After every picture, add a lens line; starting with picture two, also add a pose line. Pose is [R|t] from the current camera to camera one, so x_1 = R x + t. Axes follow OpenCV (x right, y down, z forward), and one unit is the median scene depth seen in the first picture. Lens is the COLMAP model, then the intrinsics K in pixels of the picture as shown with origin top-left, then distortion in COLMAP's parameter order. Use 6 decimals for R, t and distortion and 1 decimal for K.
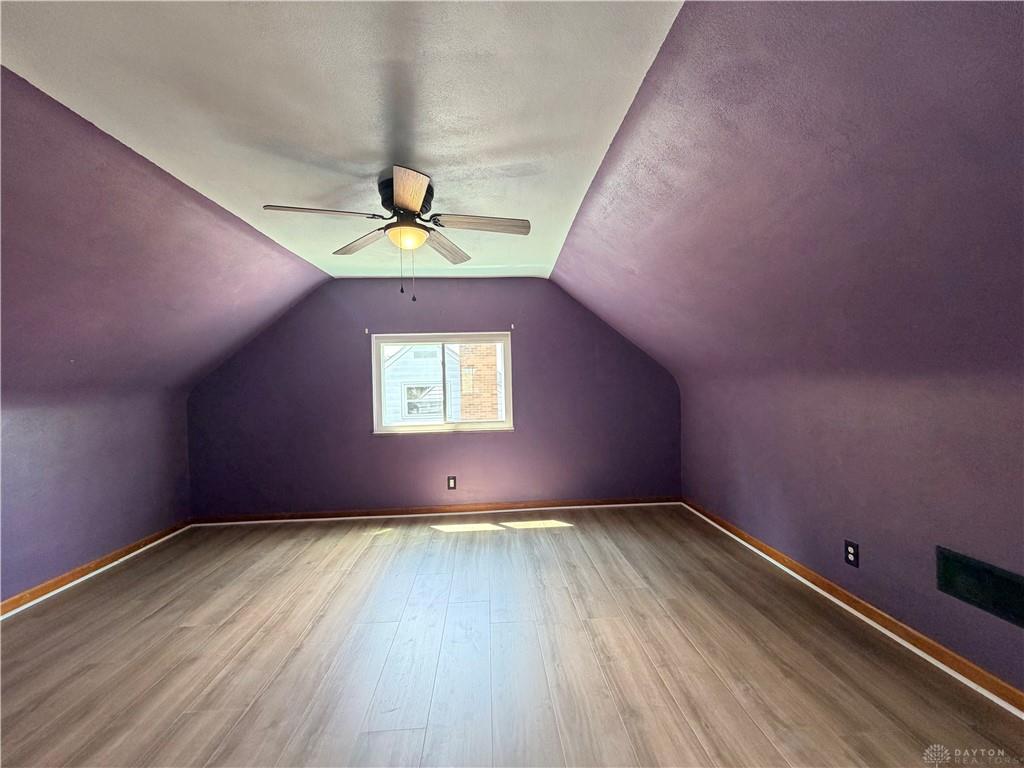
lens RADIAL K [[410.8, 0, 512.0], [0, 410.8, 387.1], [0, 0, 1]] dist [-0.003242, -0.000228]
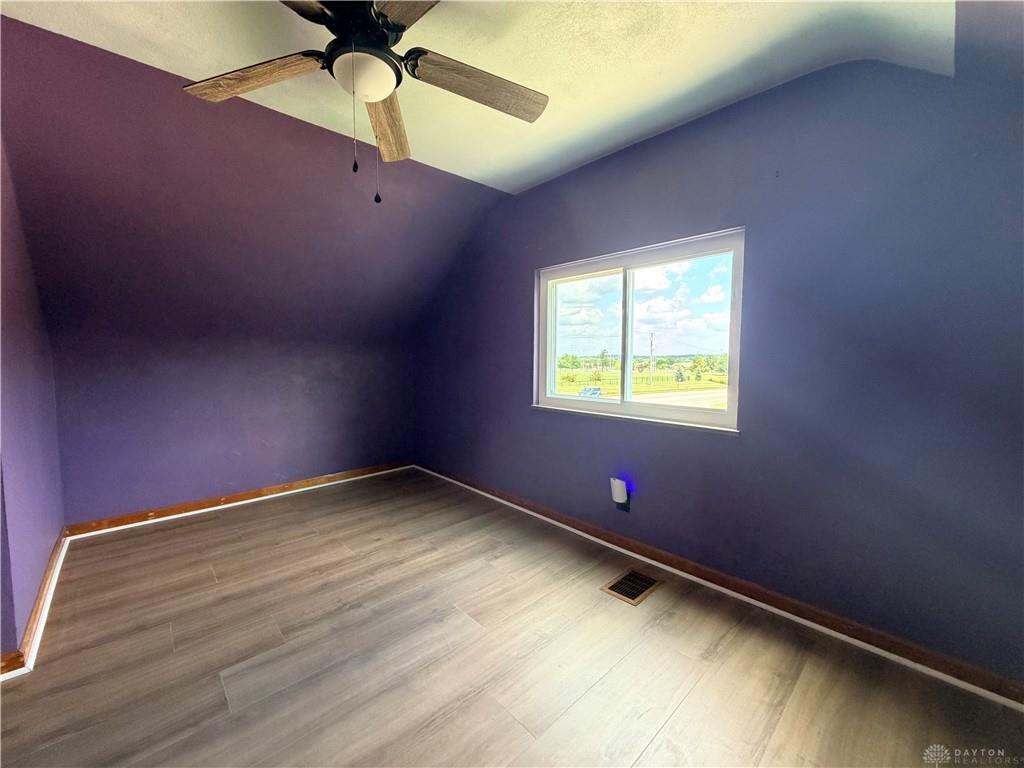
lens RADIAL K [[410.8, 0, 513.7], [0, 410.8, 385.3], [0, 0, 1]] dist [-0.003242, -0.000228]
pose [[0.650513, 0.069109, -0.756344, 0.205096], [-0.001875, 0.995995, 0.089394, 0.009331], [0.759492, -0.056734, 0.648037, 0.492362]]
